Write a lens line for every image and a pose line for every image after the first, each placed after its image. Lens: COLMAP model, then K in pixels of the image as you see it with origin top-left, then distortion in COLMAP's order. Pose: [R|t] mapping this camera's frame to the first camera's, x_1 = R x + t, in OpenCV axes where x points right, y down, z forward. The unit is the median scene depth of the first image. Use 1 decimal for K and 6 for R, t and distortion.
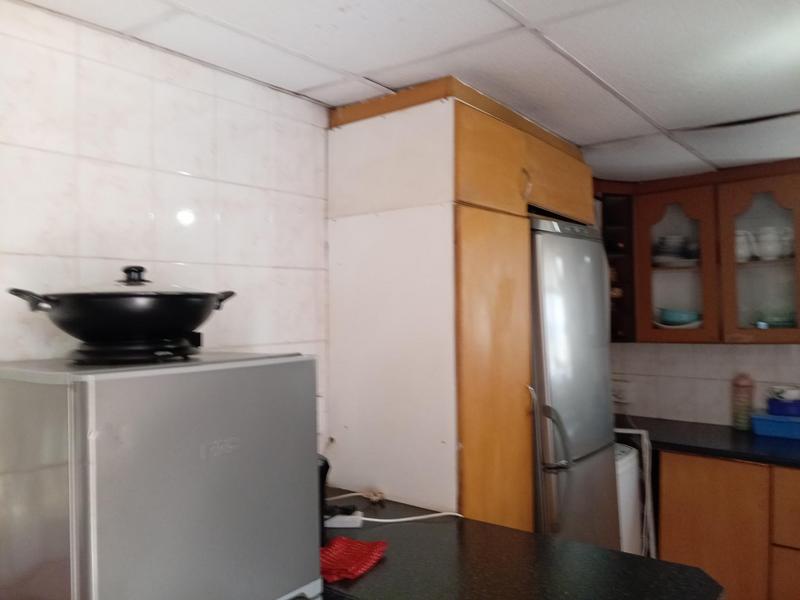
lens RADIAL K [[626.2, 0, 400.0], [0, 626.2, 300.0], [0, 0, 1]] dist [0.044648, -0.092080]
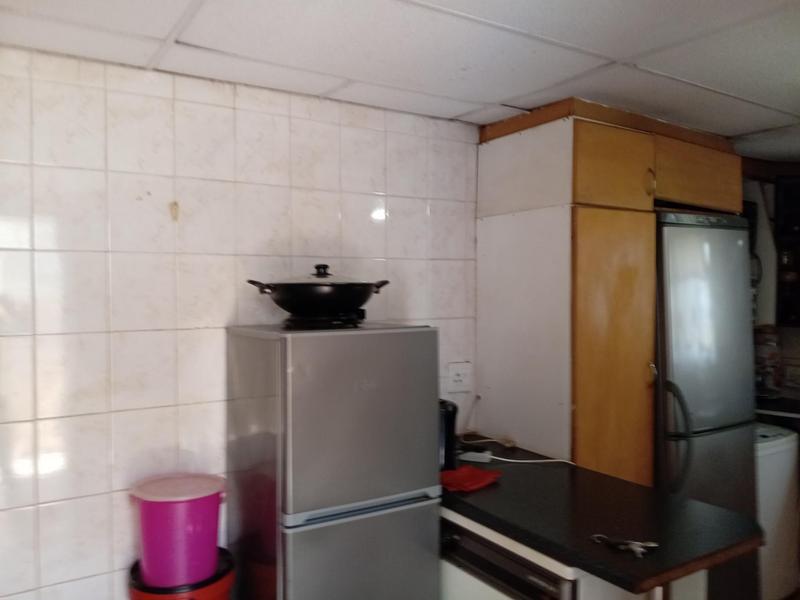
lens RADIAL K [[626.2, 0, 400.0], [0, 626.2, 300.0], [0, 0, 1]] dist [0.044648, -0.092080]
pose [[0.942008, 0.015540, -0.335231, 0.180885], [-0.003247, 0.999303, 0.037200, -0.017514], [0.335576, -0.033954, 0.941401, -0.243574]]
